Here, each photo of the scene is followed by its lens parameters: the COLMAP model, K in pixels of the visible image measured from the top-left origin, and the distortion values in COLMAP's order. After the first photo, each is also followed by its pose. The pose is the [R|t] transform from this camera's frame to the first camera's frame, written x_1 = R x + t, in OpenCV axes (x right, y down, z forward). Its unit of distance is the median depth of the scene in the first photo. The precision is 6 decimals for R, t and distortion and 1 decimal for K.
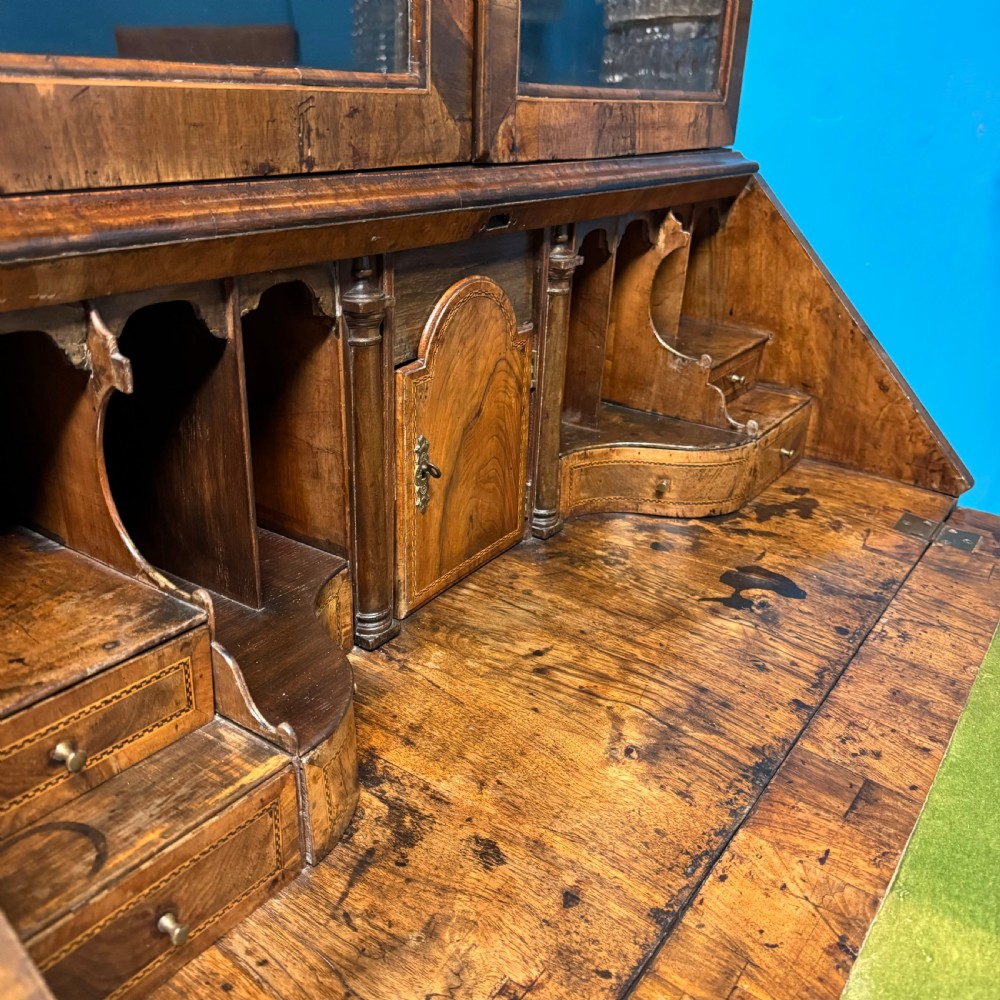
lens RADIAL K [[934.5, 0, 469.6], [0, 934.5, 513.1], [0, 0, 1]] dist [0.021468, 0.000000]
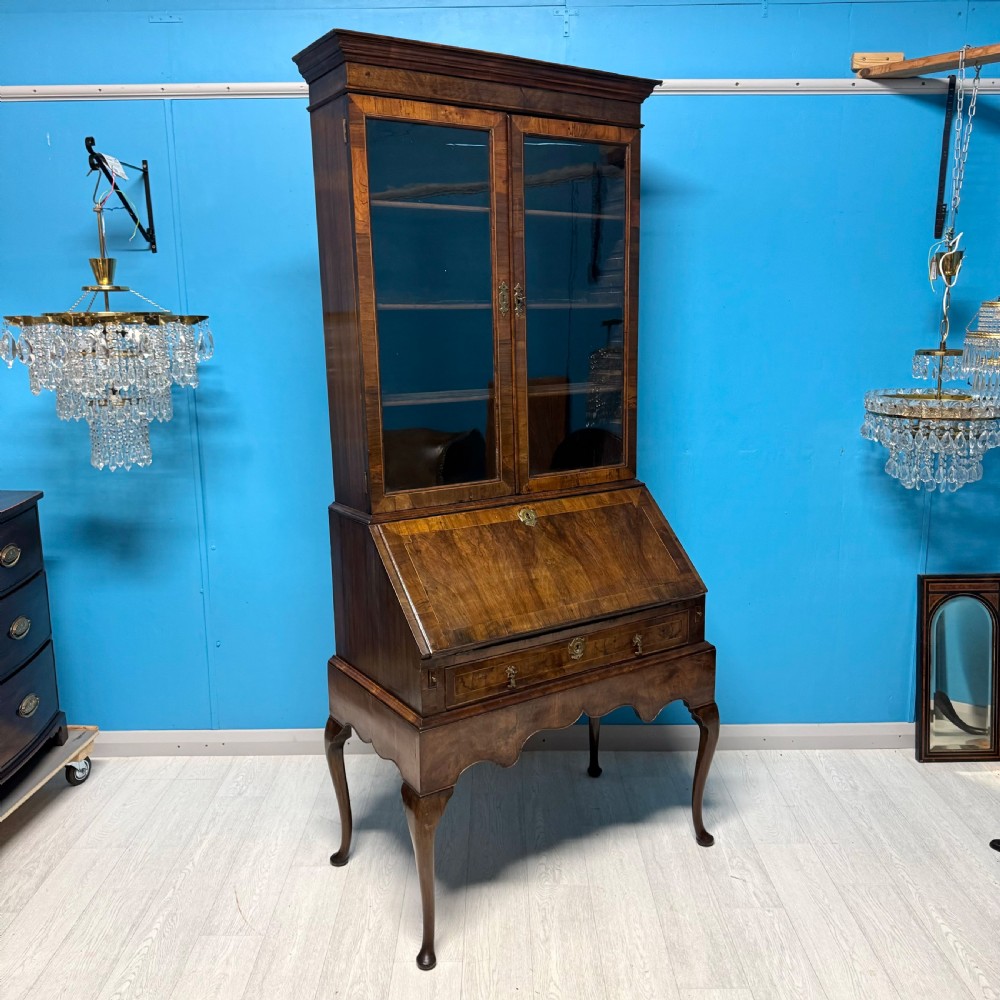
lens RADIAL K [[934.5, 0, 503.0], [0, 934.5, 486.0], [0, 0, 1]] dist [0.021468, 0.000000]
pose [[0.935725, 0.013589, -0.352468, 1.502621], [-0.101198, 0.967591, -0.231356, 0.607422], [0.337901, 0.252155, 0.906775, -3.015813]]
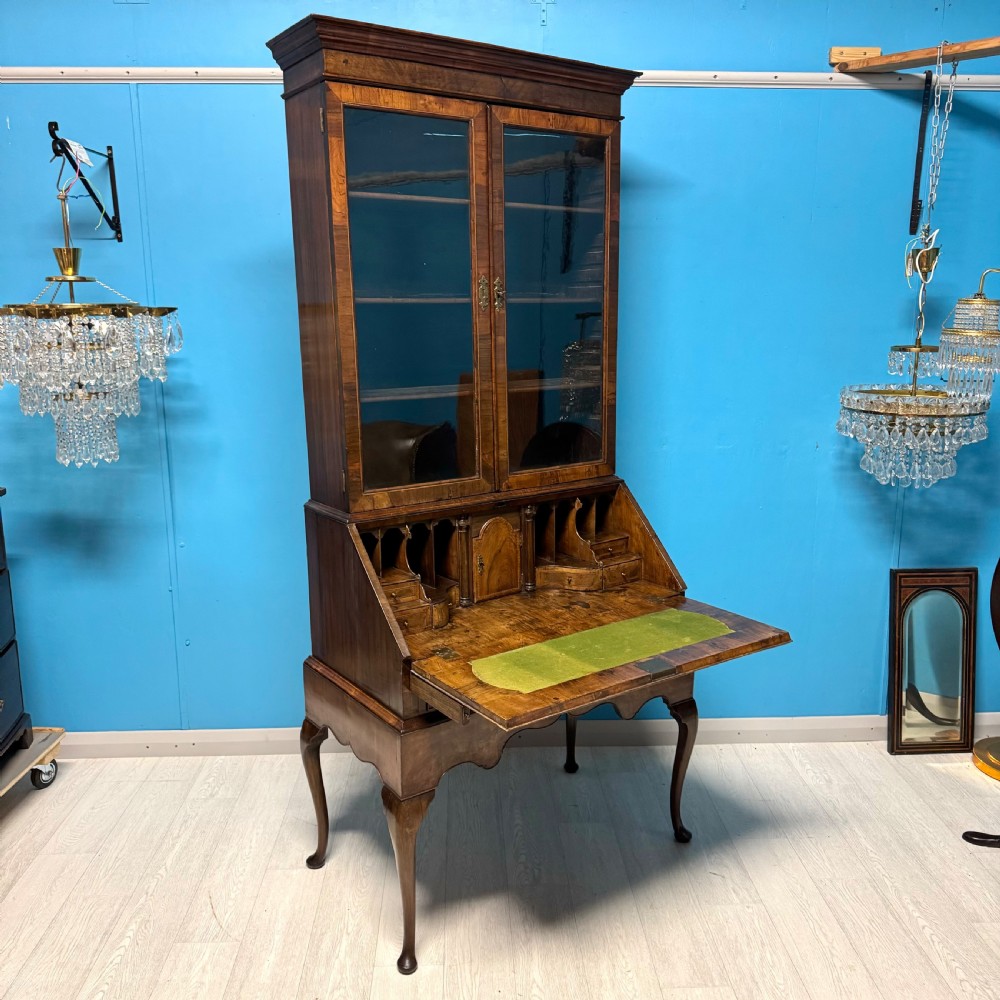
lens RADIAL K [[934.5, 0, 499.9], [0, 934.5, 487.0], [0, 0, 1]] dist [0.021468, 0.000000]
pose [[0.947989, 0.017190, -0.317840, 1.409814], [-0.091935, 0.970770, -0.221704, 0.560939], [0.304738, 0.239394, 0.921860, -2.997956]]
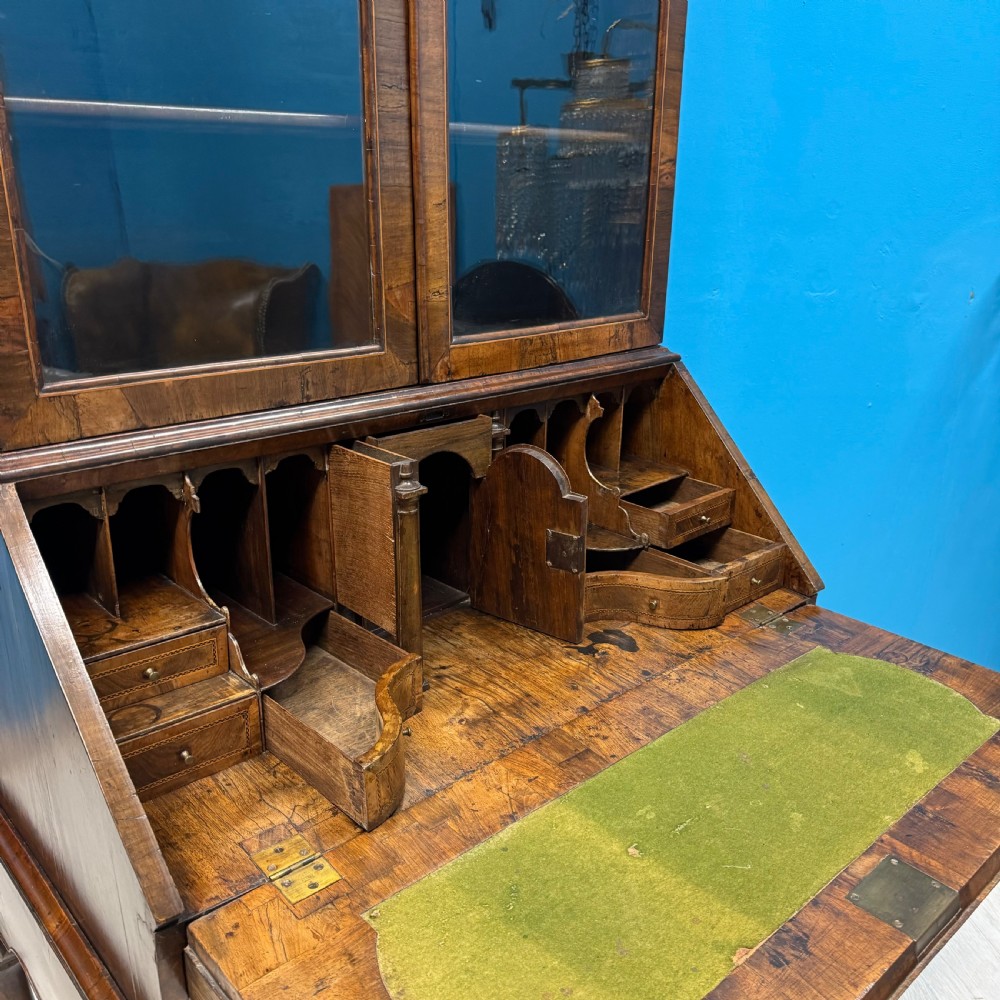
lens RADIAL K [[934.5, 0, 505.1], [0, 934.5, 497.4], [0, 0, 1]] dist [0.021468, 0.000000]
pose [[0.981004, 0.050726, -0.187240, 0.516932], [-0.068321, 0.993709, -0.088744, -0.013430], [0.181560, 0.099850, 0.978297, -0.700116]]
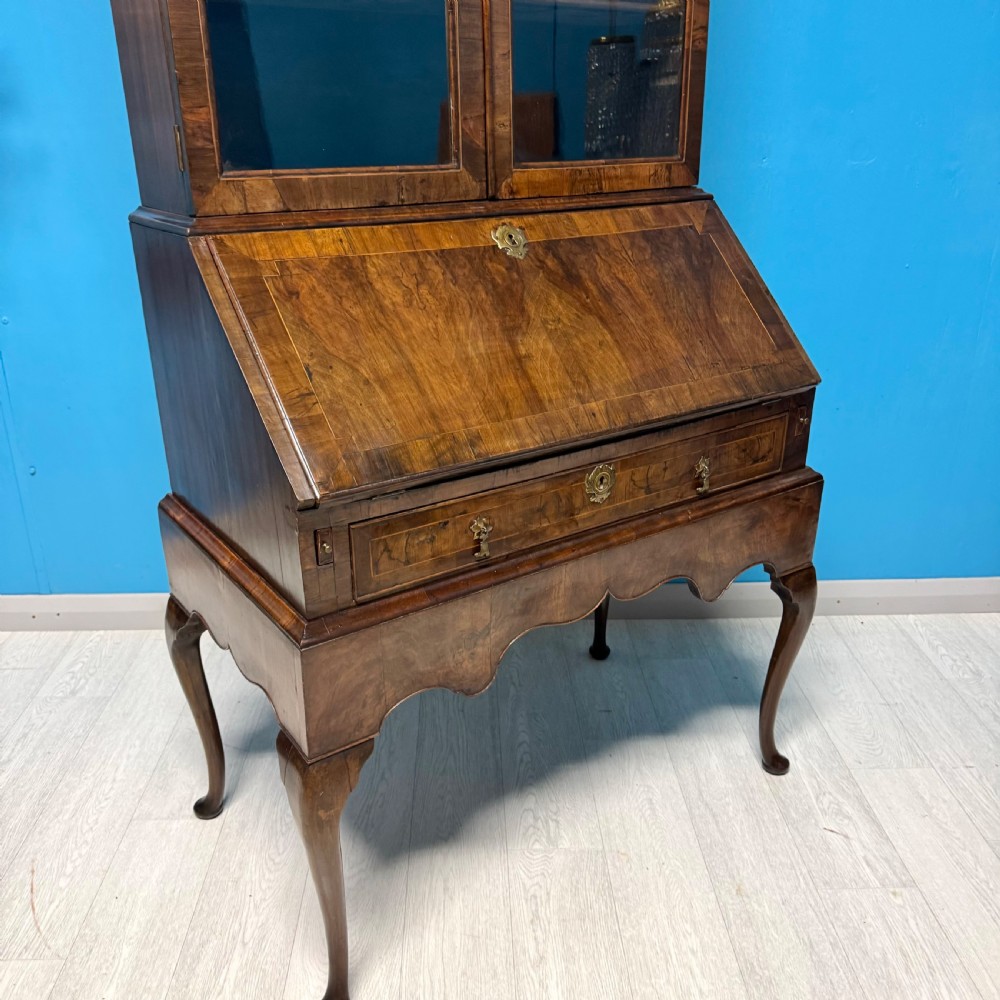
lens RADIAL K [[934.5, 0, 493.7], [0, 934.5, 509.5], [0, 0, 1]] dist [0.021468, 0.000000]
pose [[0.945256, 0.084932, -0.315085, 0.829085], [-0.095954, 0.995193, -0.019604, 0.444540], [0.311905, 0.048765, 0.948861, -1.181707]]
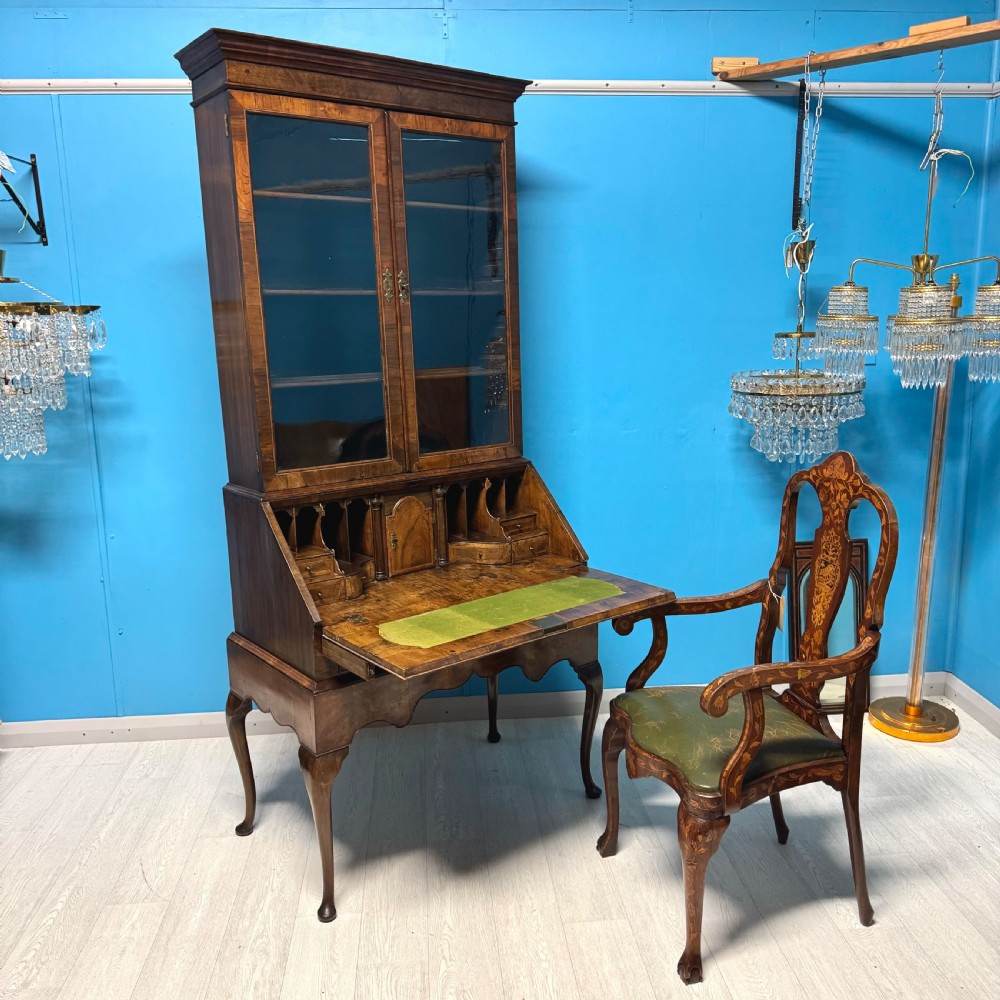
lens RADIAL K [[934.5, 0, 499.4], [0, 934.5, 486.3], [0, 0, 1]] dist [0.021468, 0.000000]
pose [[0.960658, -0.010122, -0.277549, 1.741289], [-0.058425, 0.969609, -0.237581, 0.763798], [0.271519, 0.244450, 0.930871, -3.168480]]
